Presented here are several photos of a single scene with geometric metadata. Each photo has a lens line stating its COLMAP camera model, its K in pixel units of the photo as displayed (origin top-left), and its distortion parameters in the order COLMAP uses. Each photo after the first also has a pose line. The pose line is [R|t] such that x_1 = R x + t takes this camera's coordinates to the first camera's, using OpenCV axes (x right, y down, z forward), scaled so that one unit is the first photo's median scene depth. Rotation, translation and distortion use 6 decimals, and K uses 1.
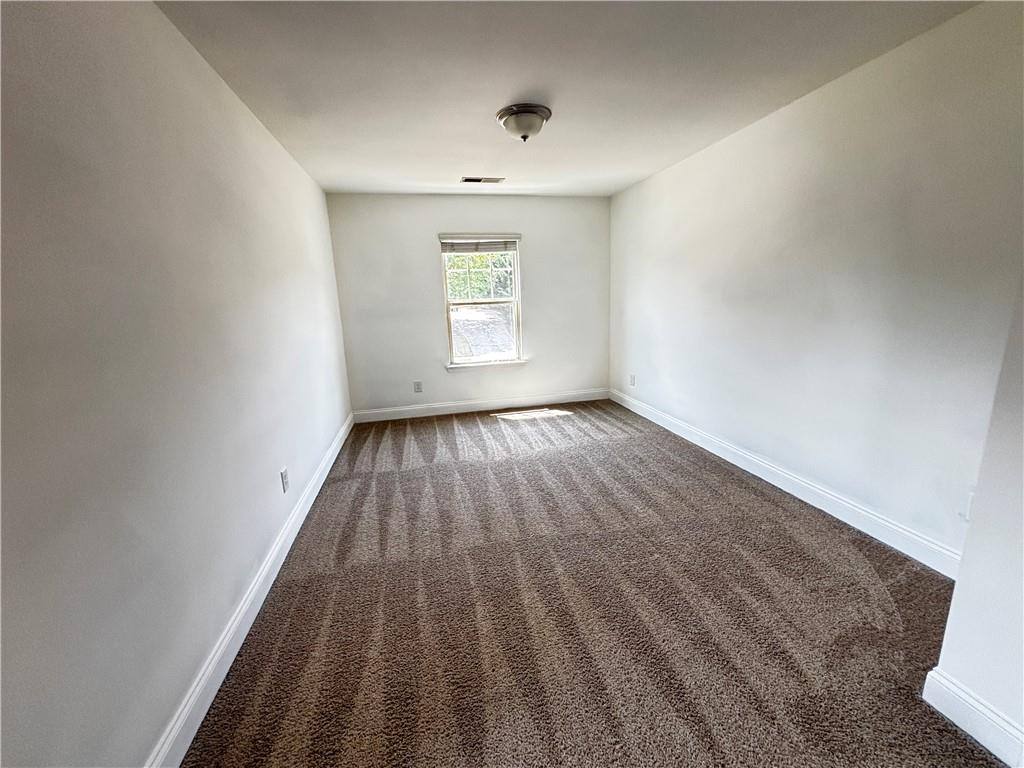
lens RADIAL K [[411.0, 0, 509.8], [0, 411.0, 388.4], [0, 0, 1]] dist [0.001175, 0.000039]
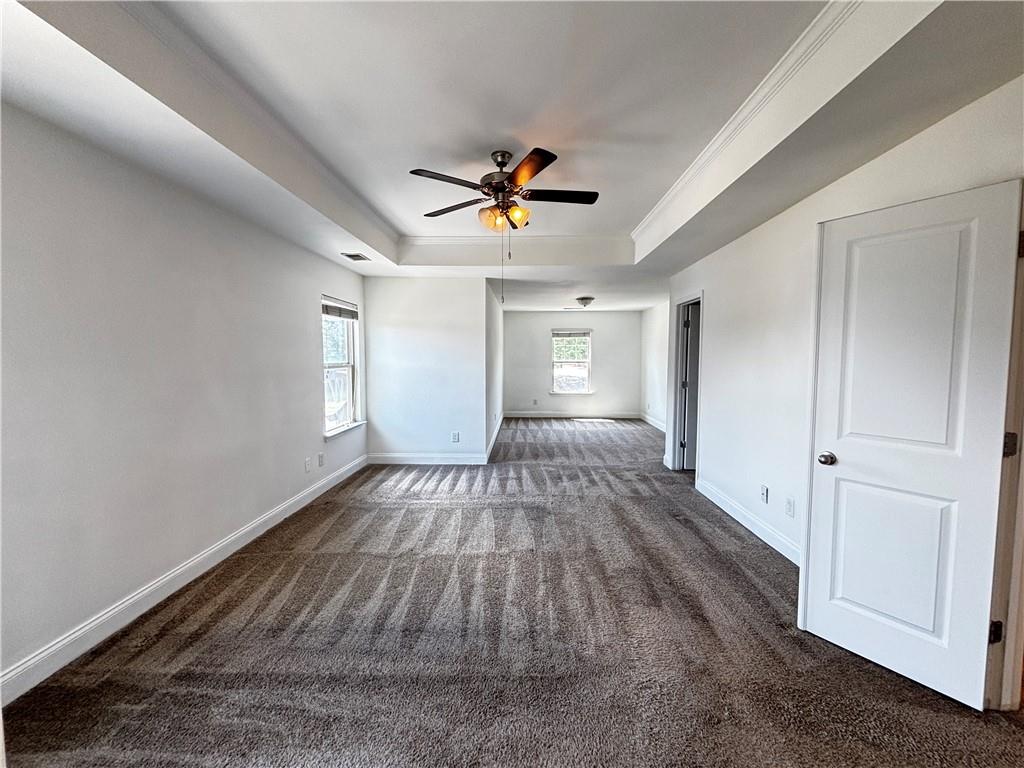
lens RADIAL K [[411.0, 0, 510.1], [0, 411.0, 382.6], [0, 0, 1]] dist [0.001175, 0.000039]
pose [[0.967697, 0.055334, -0.245971, 0.145148], [-0.091712, 0.986038, -0.138992, 0.193285], [0.234845, 0.157061, 0.959260, -0.966004]]
